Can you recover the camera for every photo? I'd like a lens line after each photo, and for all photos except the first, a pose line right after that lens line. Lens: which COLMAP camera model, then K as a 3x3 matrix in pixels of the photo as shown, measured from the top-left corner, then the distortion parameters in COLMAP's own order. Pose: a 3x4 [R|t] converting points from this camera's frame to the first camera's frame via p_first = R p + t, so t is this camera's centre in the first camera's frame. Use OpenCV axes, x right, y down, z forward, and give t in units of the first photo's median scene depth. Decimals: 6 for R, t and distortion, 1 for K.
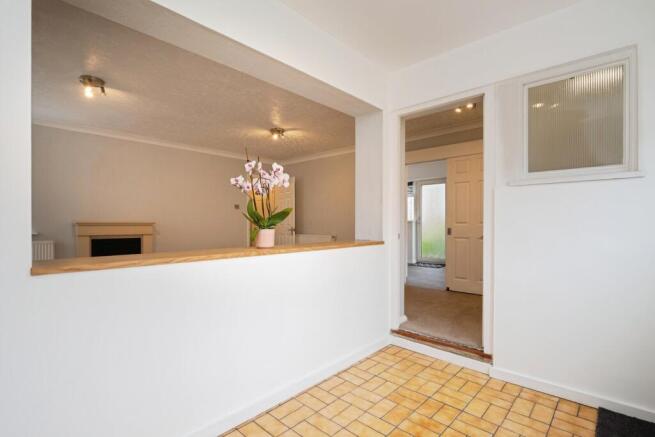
lens RADIAL K [[321.6, 0, 324.2], [0, 321.6, 215.3], [0, 0, 1]] dist [-0.002017, -0.000617]
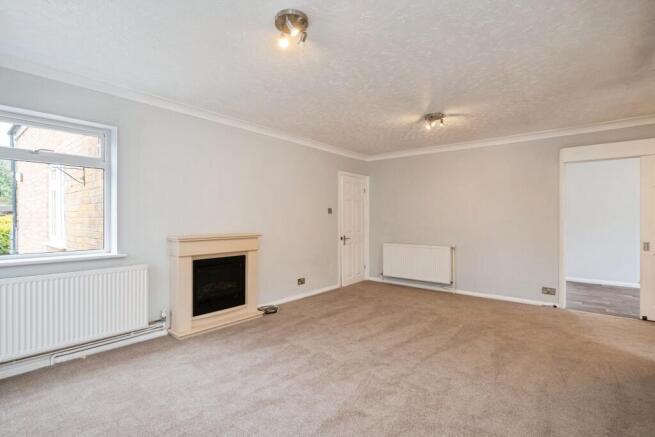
lens RADIAL K [[321.6, 0, 324.2], [0, 321.6, 215.3], [0, 0, 1]] dist [-0.002017, -0.000617]
pose [[0.998278, 0.000645, 0.058653, -0.457489], [-0.001532, 0.999885, 0.015093, -0.038456], [-0.058637, -0.015157, 0.998164, 0.245906]]
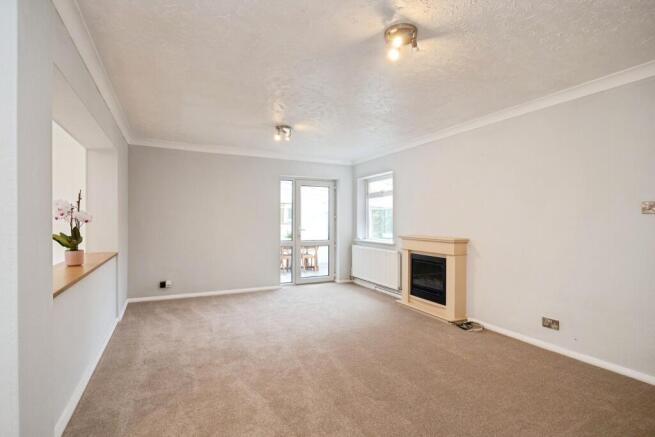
lens RADIAL K [[321.6, 0, 324.2], [0, 321.6, 215.3], [0, 0, 1]] dist [-0.002017, -0.000617]
pose [[-0.348158, -0.017023, -0.937281, 0.306809], [0.014819, 0.999610, -0.023660, -0.023941], [0.937319, -0.022127, -0.347770, 1.069600]]
